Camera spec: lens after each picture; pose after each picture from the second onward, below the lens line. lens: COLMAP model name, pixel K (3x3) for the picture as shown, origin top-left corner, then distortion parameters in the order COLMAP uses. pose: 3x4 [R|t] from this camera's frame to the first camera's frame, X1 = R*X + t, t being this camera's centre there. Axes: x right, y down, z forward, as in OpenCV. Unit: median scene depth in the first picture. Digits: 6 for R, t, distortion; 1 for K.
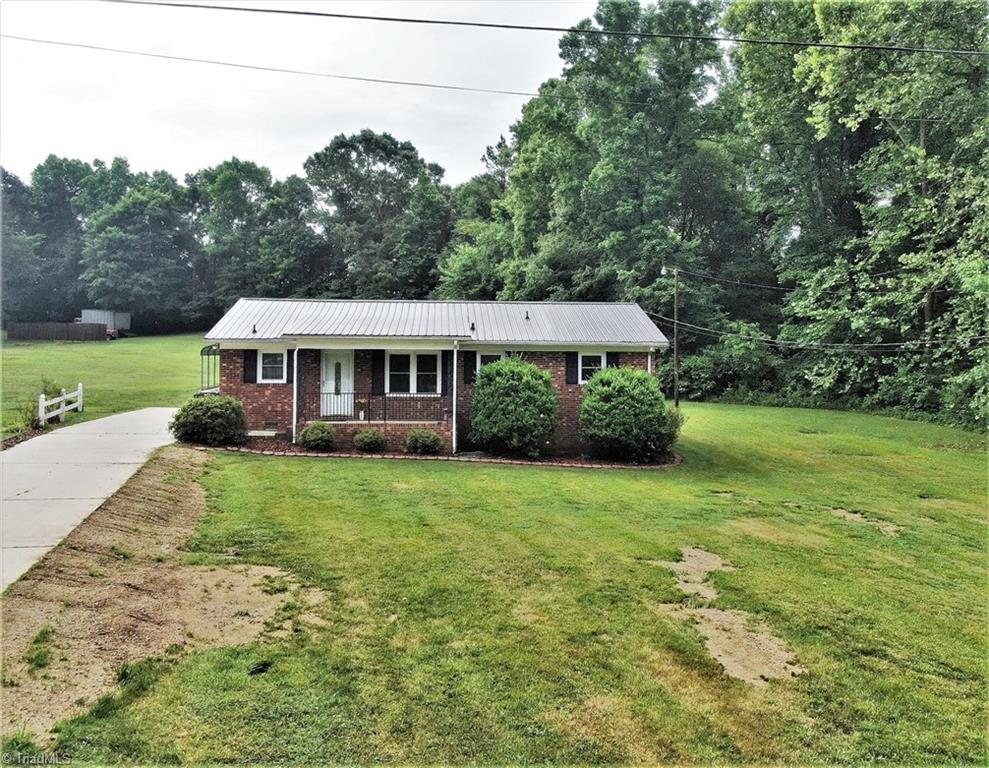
lens RADIAL K [[861.0, 0, 650.7], [0, 861.0, 340.8], [0, 0, 1]] dist [-0.014690, -0.000299]
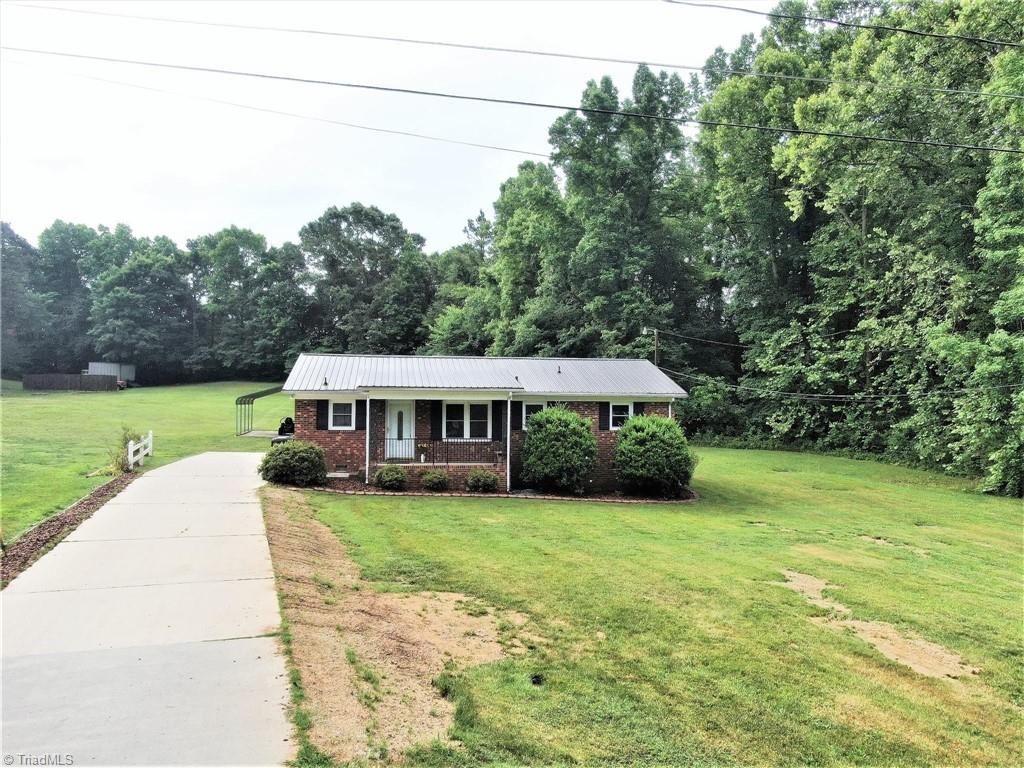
lens RADIAL K [[765.1, 0, 514.1], [0, 765.1, 389.0], [0, 0, 1]] dist [-0.027873, 0.022086]
pose [[0.997698, 0.001427, 0.067804, -0.281543], [-0.001392, 0.999999, -0.000558, -0.003785], [-0.067805, 0.000463, 0.997698, -0.008536]]
